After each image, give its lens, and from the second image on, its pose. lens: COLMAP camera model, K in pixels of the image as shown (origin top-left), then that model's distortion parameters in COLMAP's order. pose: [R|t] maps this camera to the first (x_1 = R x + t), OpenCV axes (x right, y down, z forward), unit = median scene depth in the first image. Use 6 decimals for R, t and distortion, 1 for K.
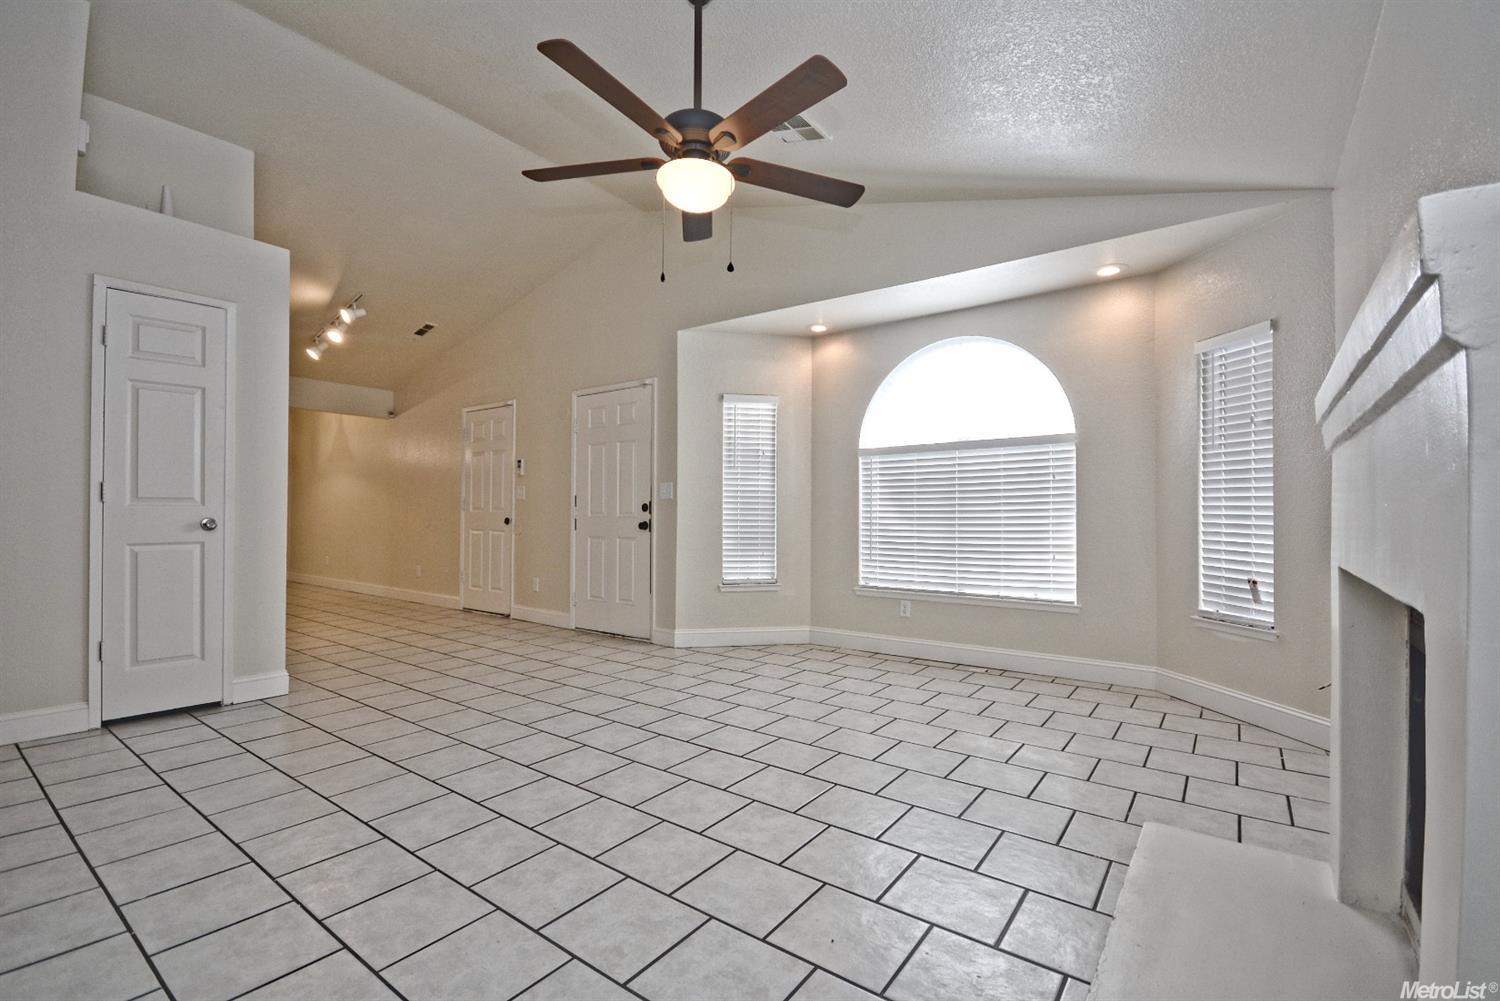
lens RADIAL K [[661.8, 0, 745.8], [0, 661.8, 503.8], [0, 0, 1]] dist [0.010833, -0.011005]
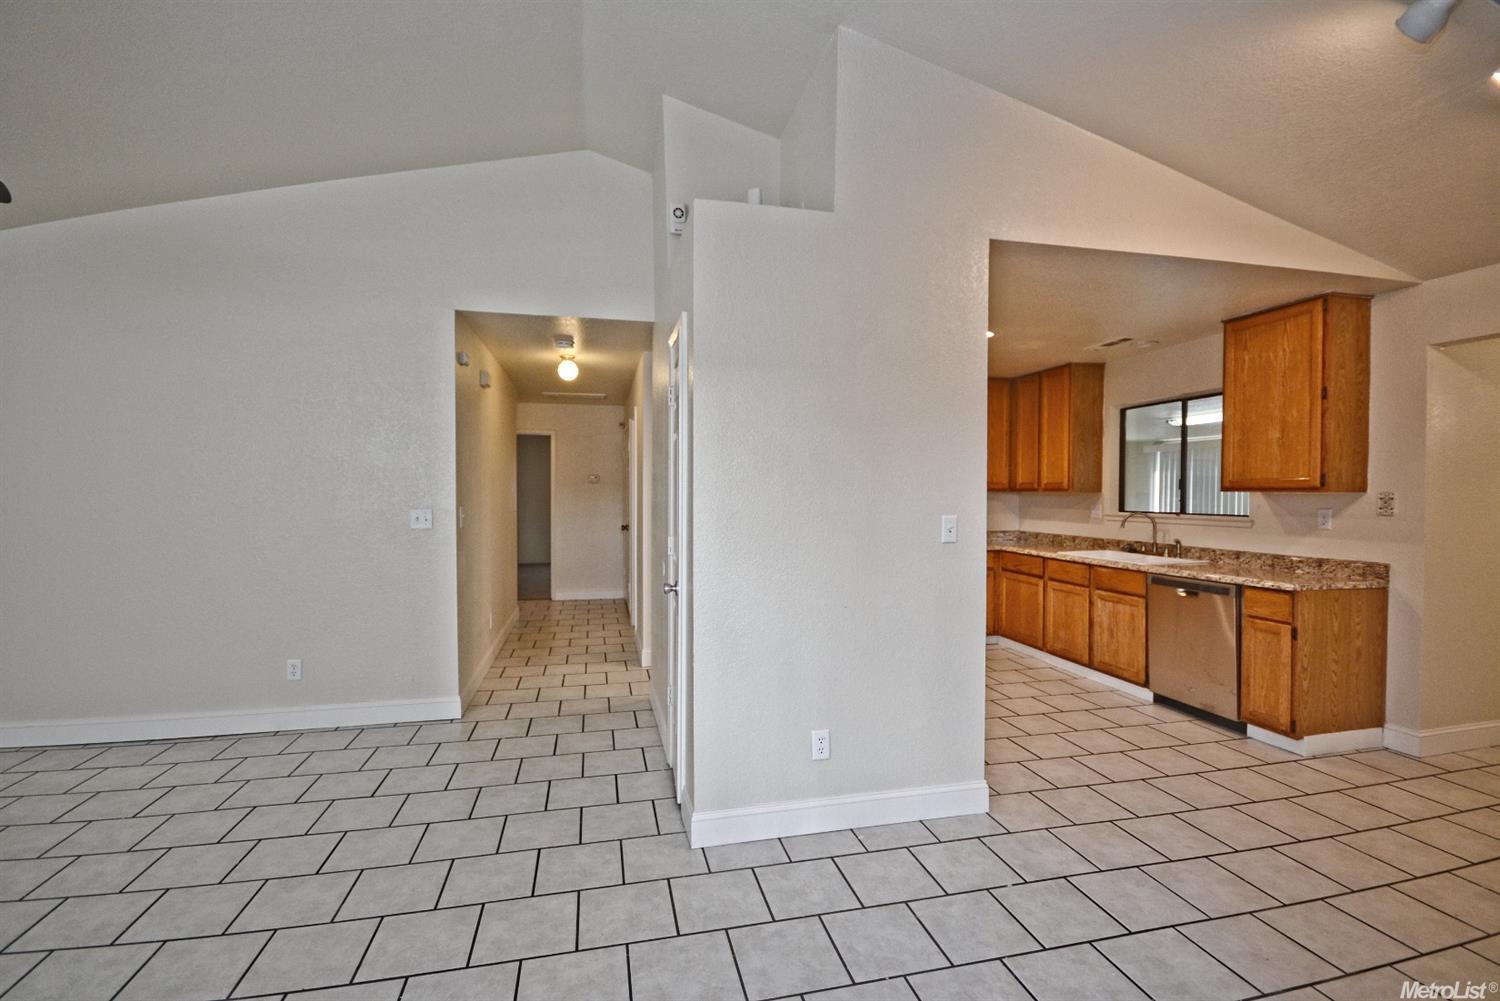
lens RADIAL K [[659.0, 0, 745.6], [0, 659.0, 504.2], [0, 0, 1]] dist [0.020729, -0.017935]
pose [[-0.643884, 0.007179, -0.765089, -0.189057], [0.004347, 0.999974, 0.005725, -0.069751], [0.765111, 0.000361, -0.643899, 1.408066]]
